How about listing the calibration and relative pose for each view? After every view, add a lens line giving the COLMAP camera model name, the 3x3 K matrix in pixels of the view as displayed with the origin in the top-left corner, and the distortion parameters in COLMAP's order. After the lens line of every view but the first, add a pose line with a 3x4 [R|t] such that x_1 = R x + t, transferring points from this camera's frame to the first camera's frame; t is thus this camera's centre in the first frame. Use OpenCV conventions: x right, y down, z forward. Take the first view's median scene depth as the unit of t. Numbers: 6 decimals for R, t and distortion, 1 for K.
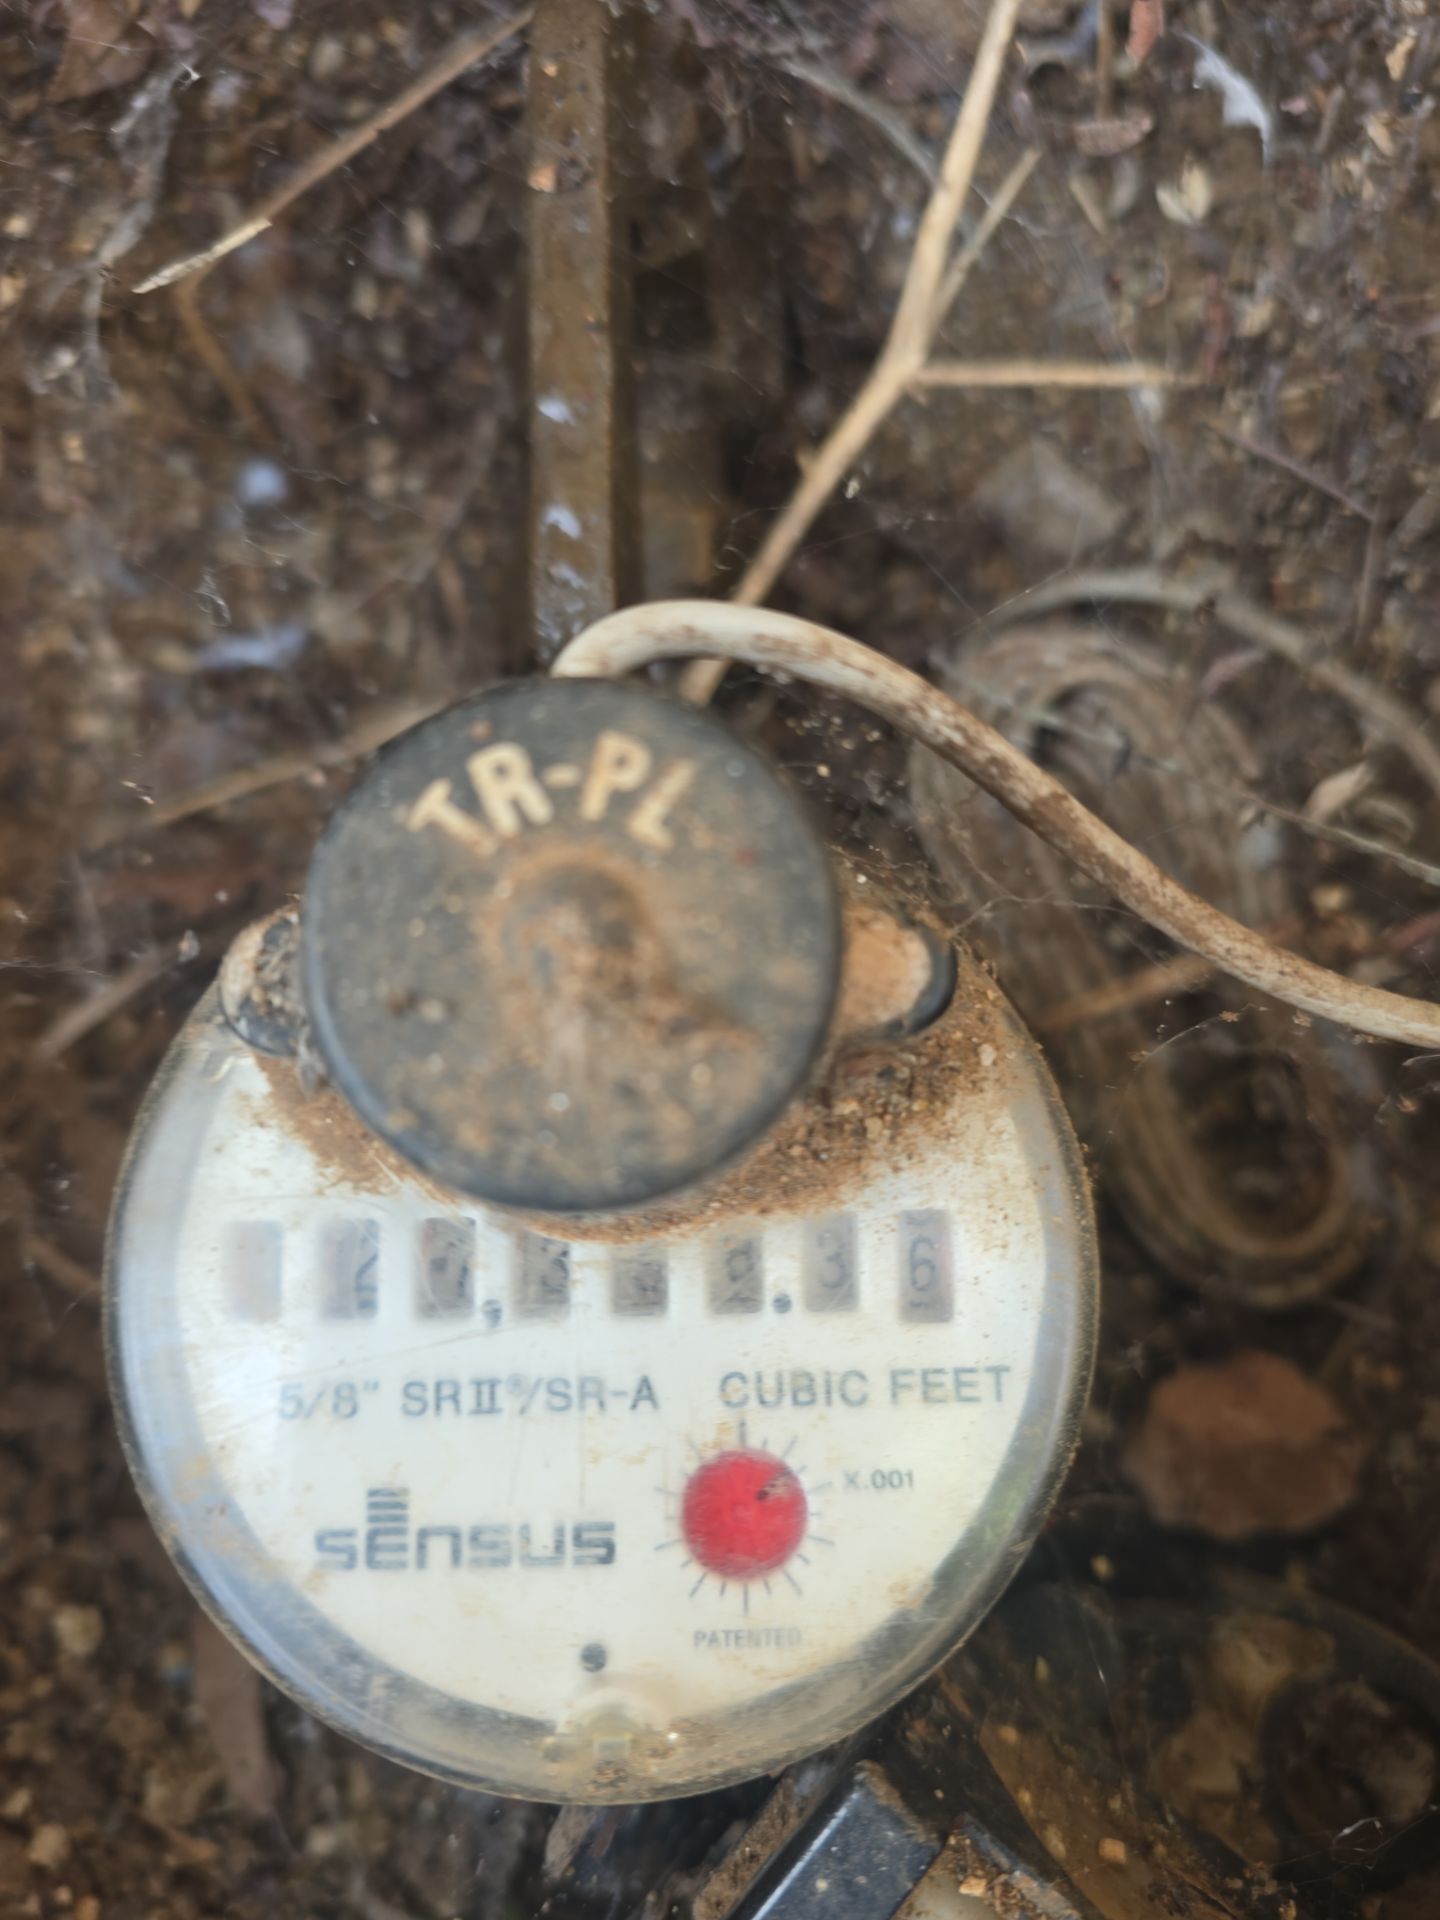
lens RADIAL K [[1448.8, 0, 722.9], [0, 1448.8, 961.6], [0, 0, 1]] dist [-0.058030, 0.011335]
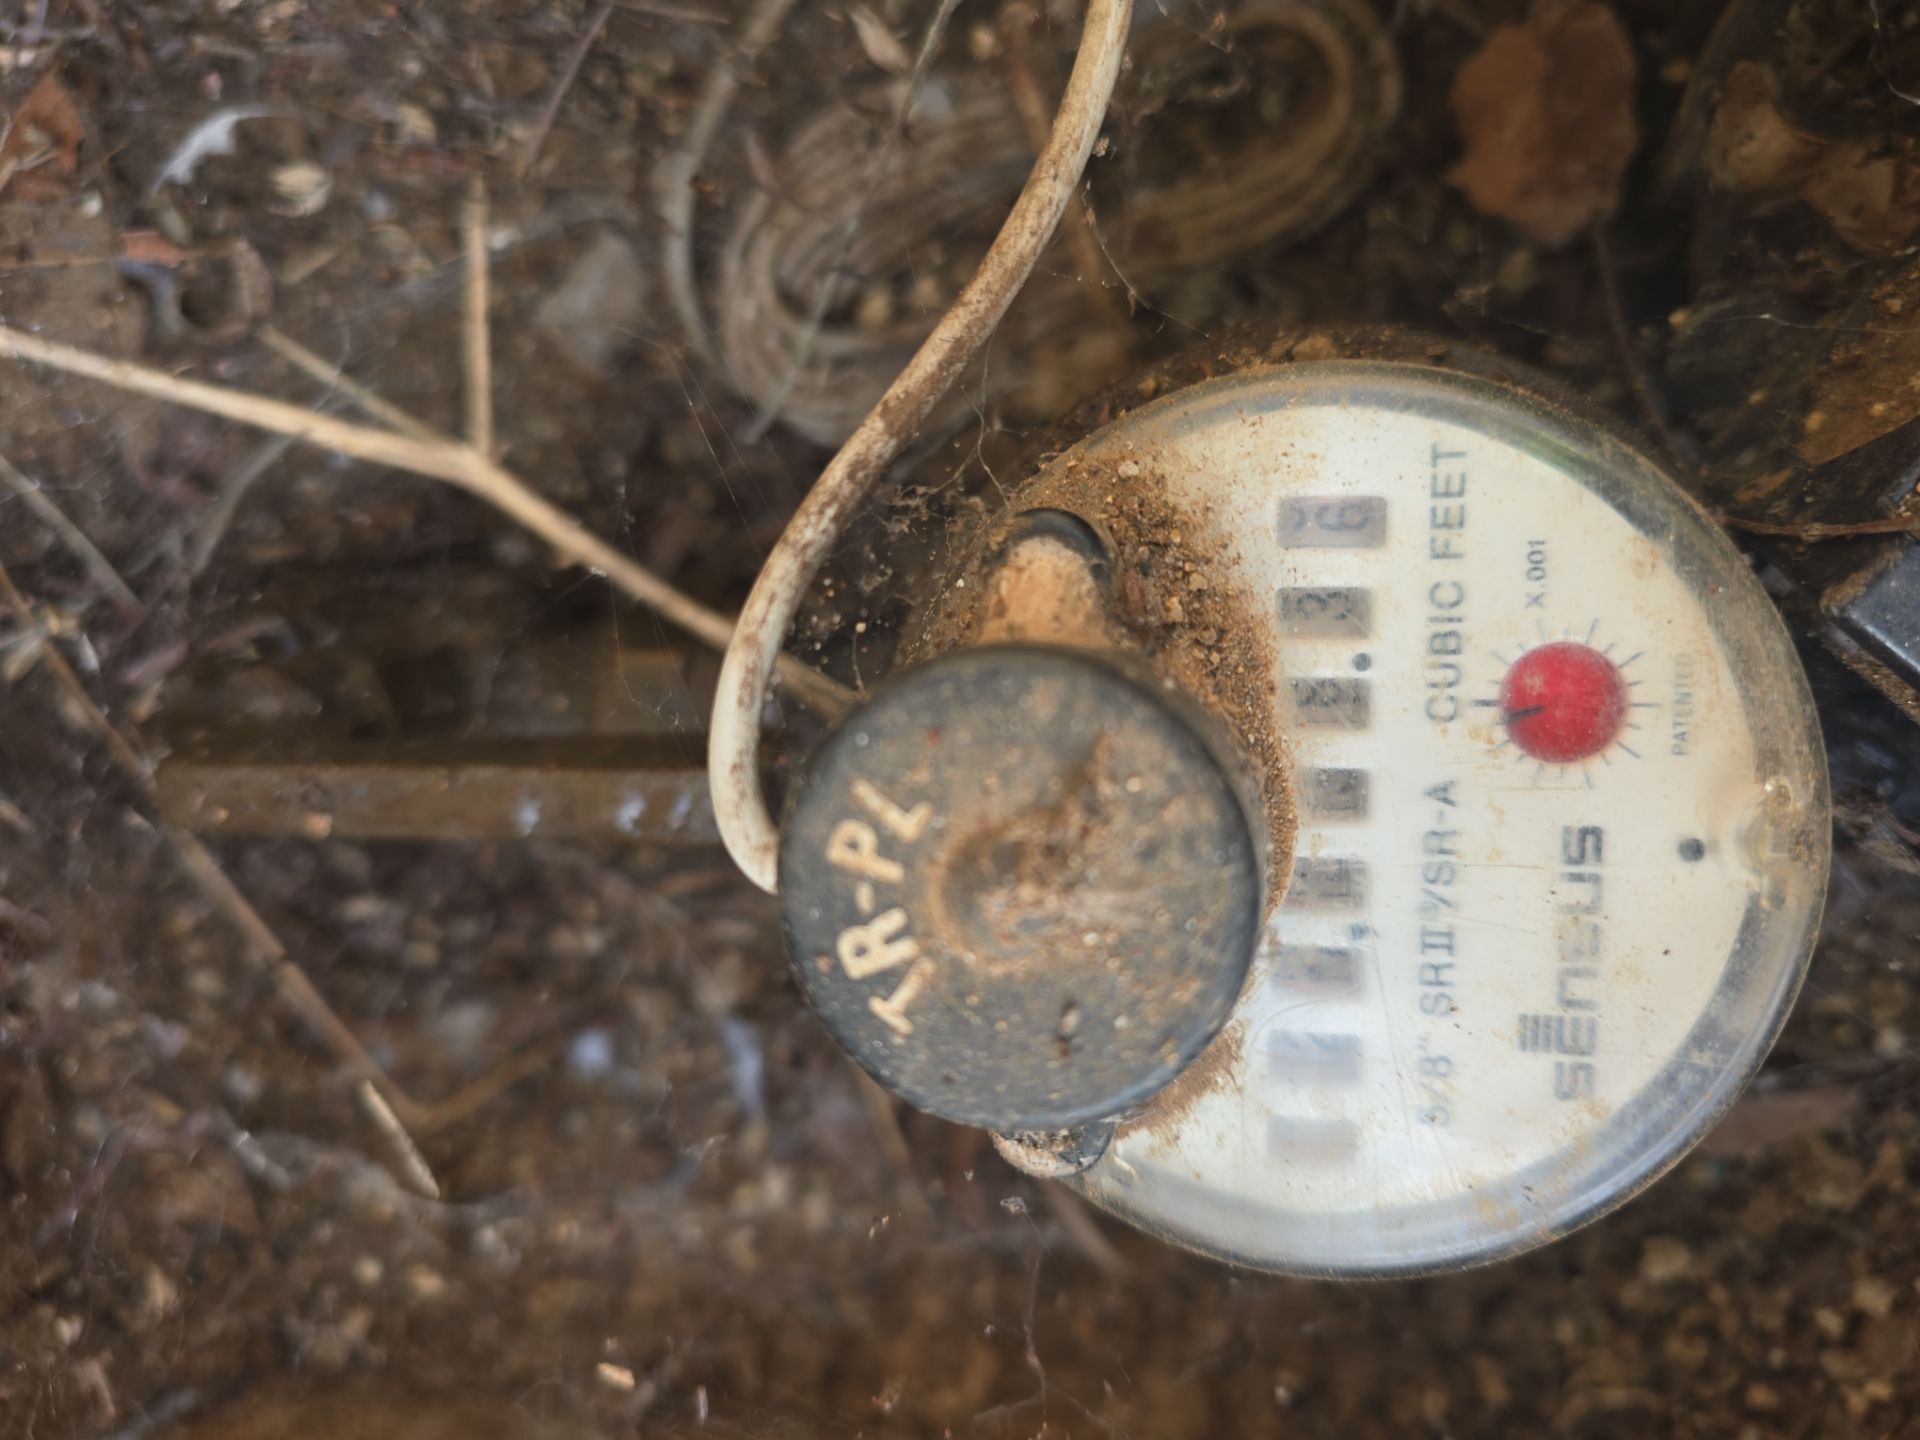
lens RADIAL K [[1448.8, 0, 953.8], [0, 1448.8, 722.2], [0, 0, 1]] dist [-0.058030, 0.011335]
pose [[0.008209, -0.993162, -0.116457, 0.115574], [0.997838, 0.015730, -0.063816, 0.007035], [0.065211, -0.115681, 0.991143, -0.068260]]
